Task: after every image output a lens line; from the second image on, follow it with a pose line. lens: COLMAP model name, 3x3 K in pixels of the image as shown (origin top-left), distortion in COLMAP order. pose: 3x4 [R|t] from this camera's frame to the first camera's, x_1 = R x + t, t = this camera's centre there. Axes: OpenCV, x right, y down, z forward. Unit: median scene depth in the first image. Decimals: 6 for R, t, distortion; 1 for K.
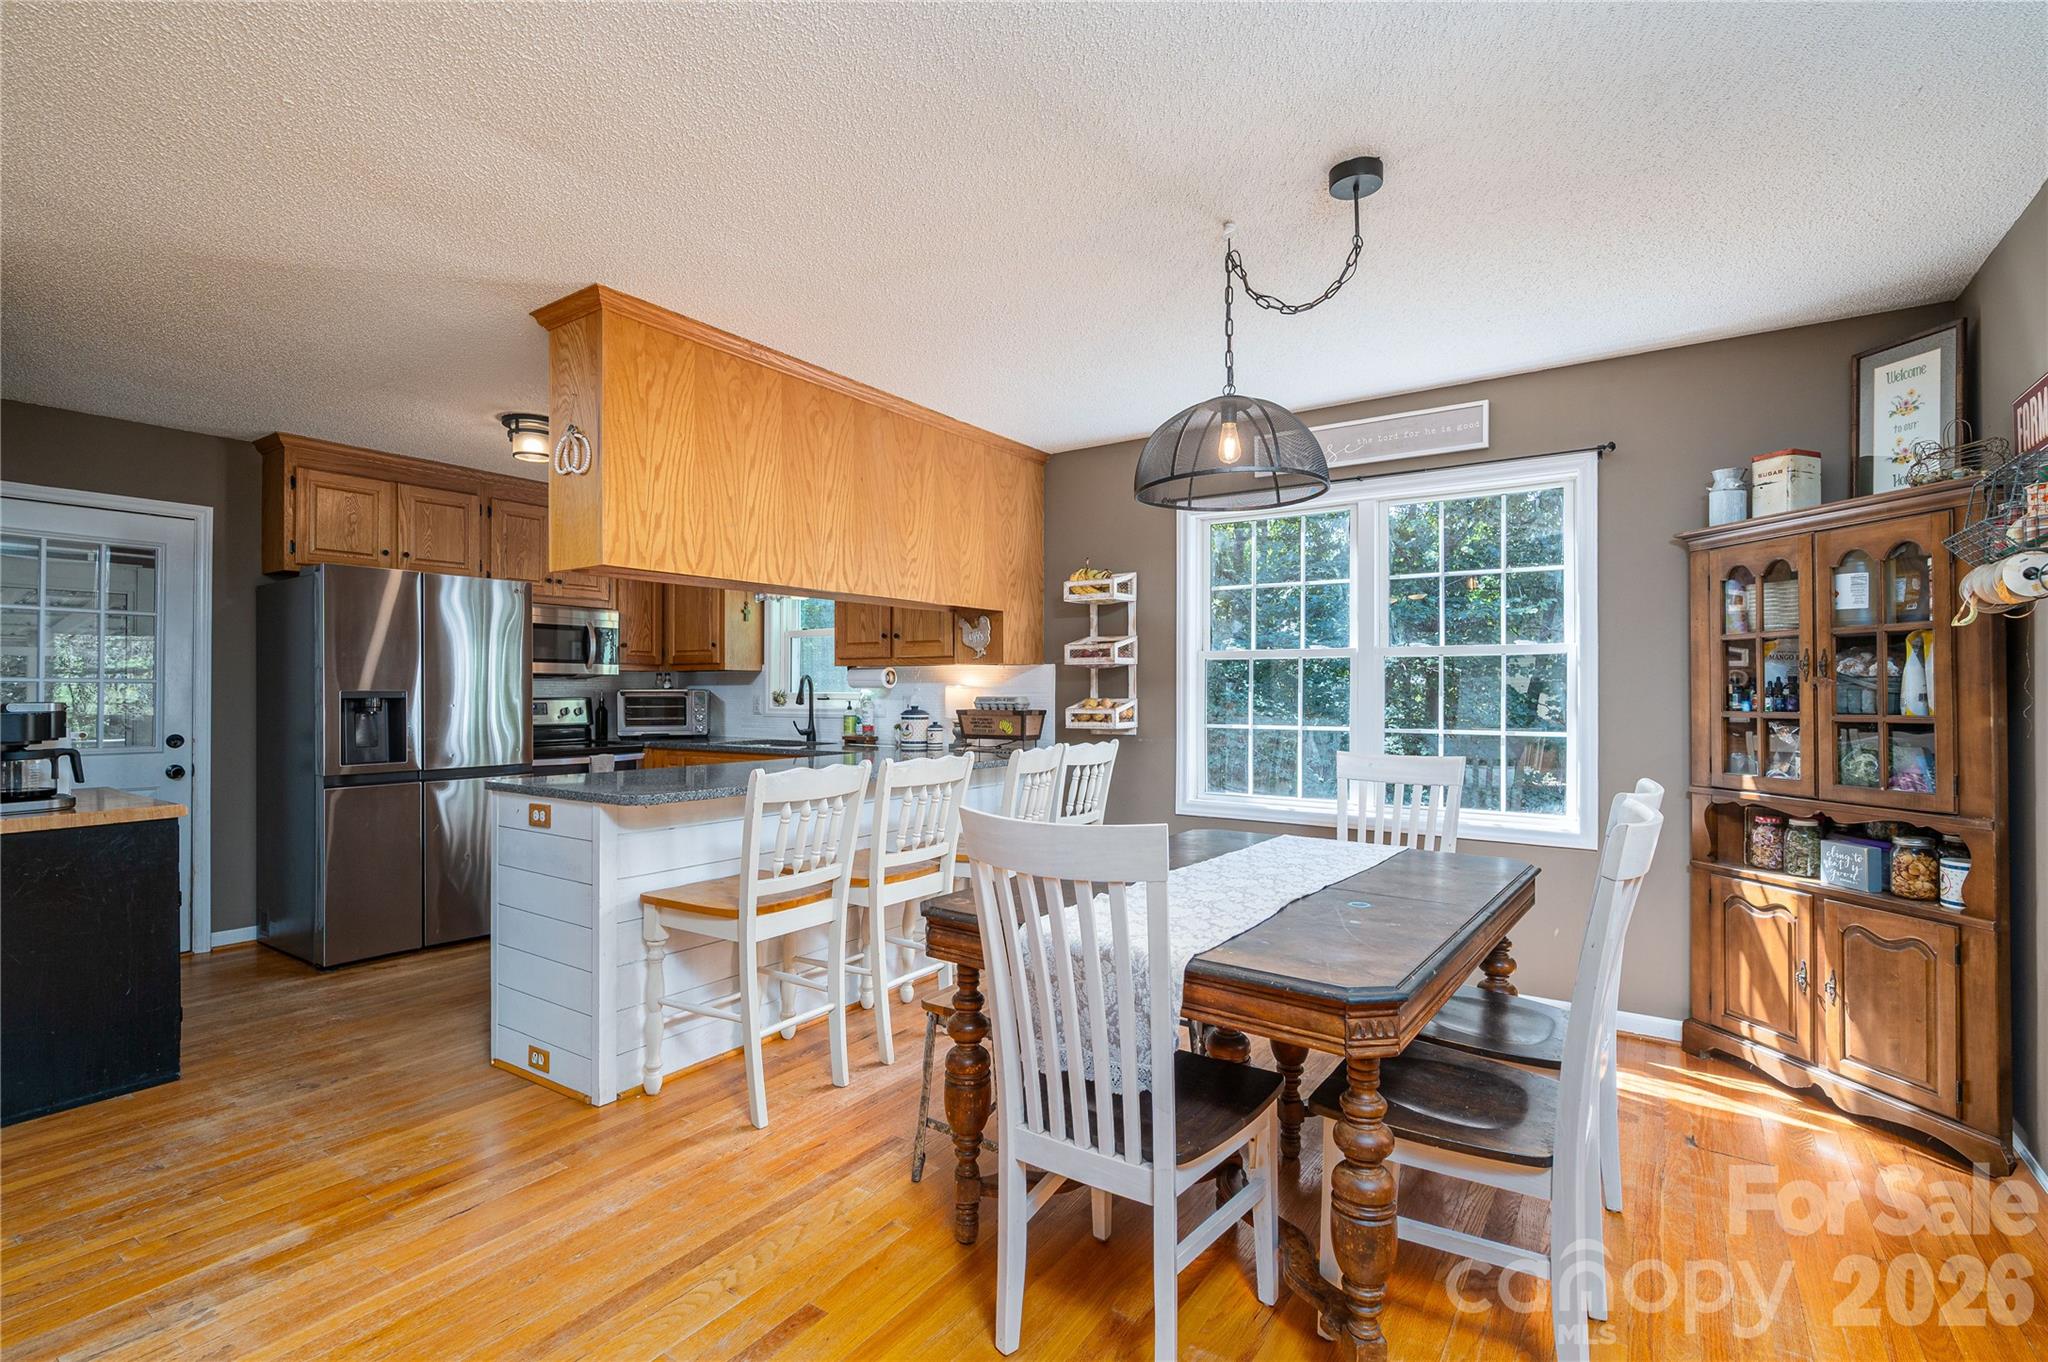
lens RADIAL K [[935.6, 0, 1035.2], [0, 935.6, 690.4], [0, 0, 1]] dist [0.005137, -0.002682]
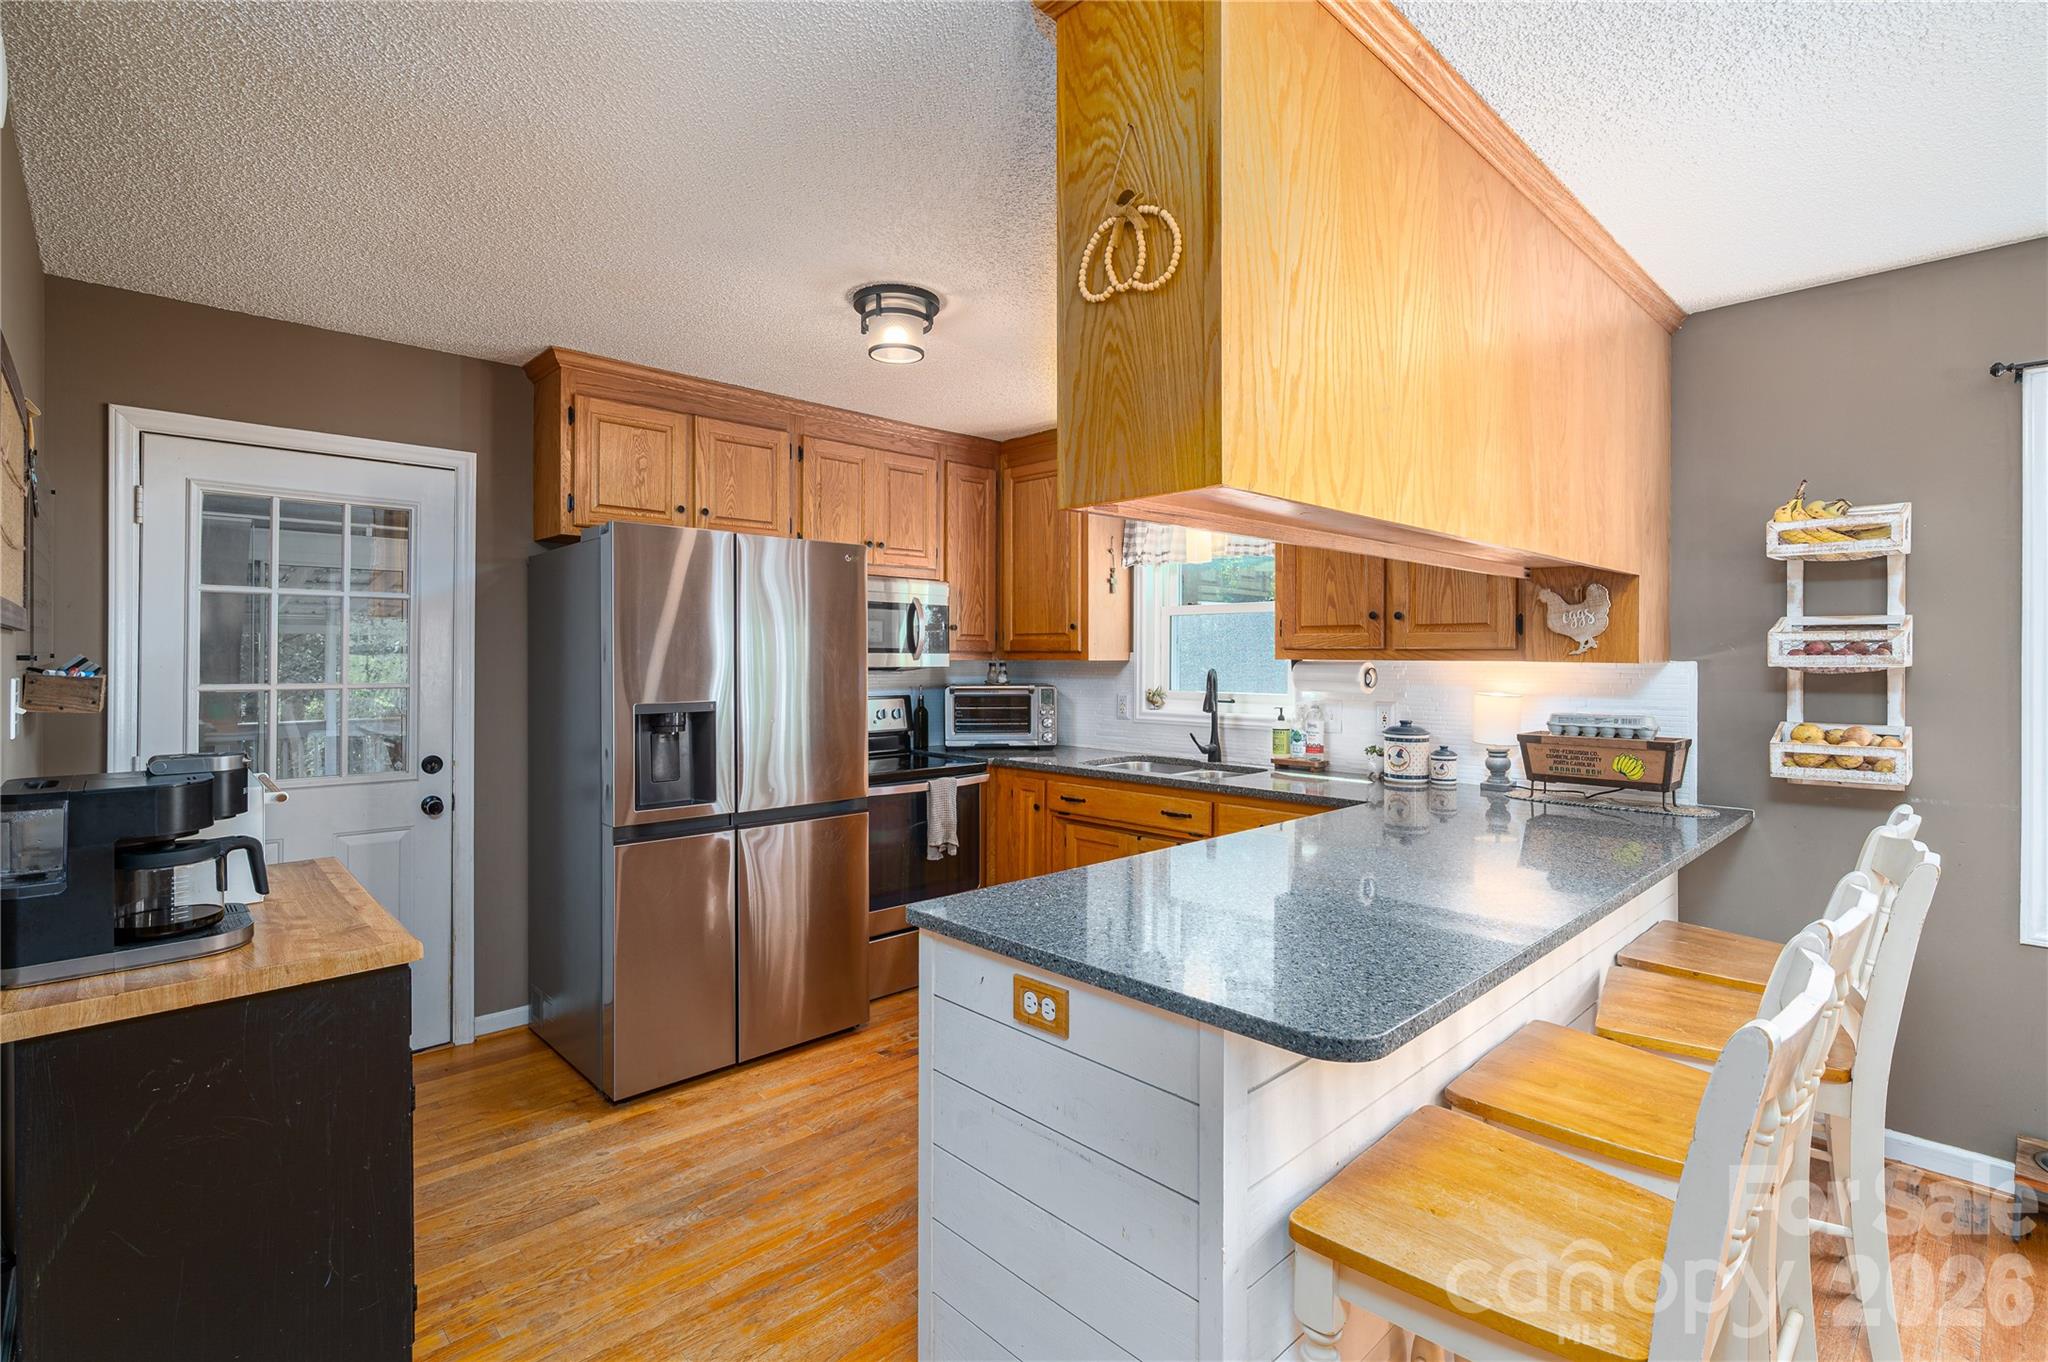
lens RADIAL K [[935.6, 0, 1050.6], [0, 935.6, 655.4], [0, 0, 1]] dist [0.005137, -0.002682]
pose [[0.983731, -0.000030, -0.179647, -0.299123], [0.000172, 1.000000, 0.000773, -0.034798], [0.179647, -0.000792, 0.983731, 0.355763]]
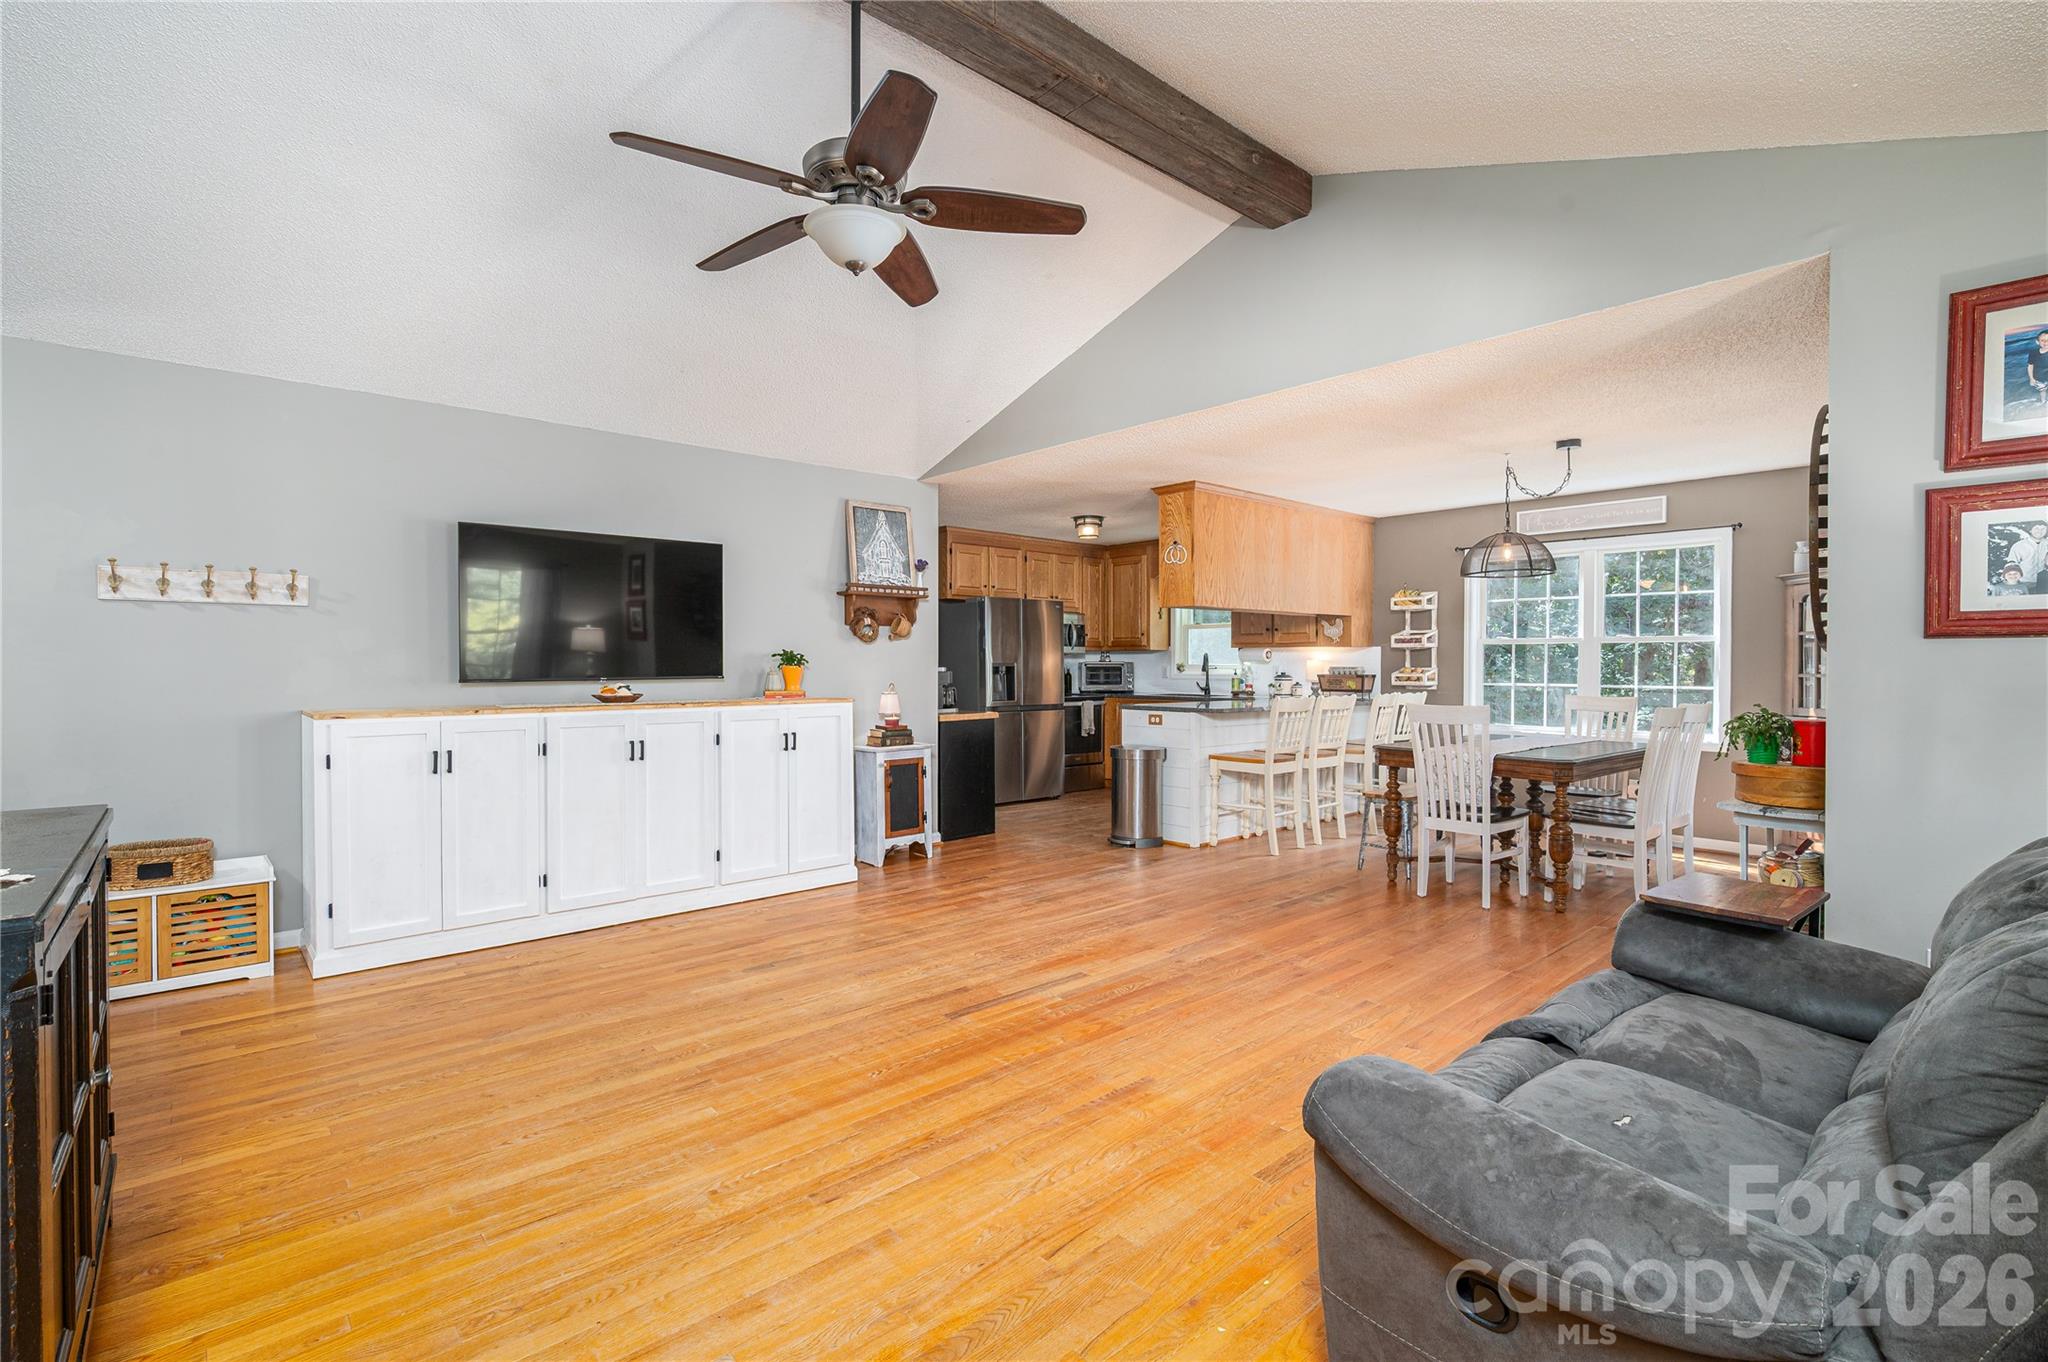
lens RADIAL K [[935.6, 0, 1020.1], [0, 935.6, 684.2], [0, 0, 1]] dist [0.005137, -0.002682]
pose [[0.972156, 0.008565, -0.234179, -0.223902], [-0.005094, 0.999868, 0.015421, 0.016599], [0.234280, -0.013799, 0.972071, -0.801028]]
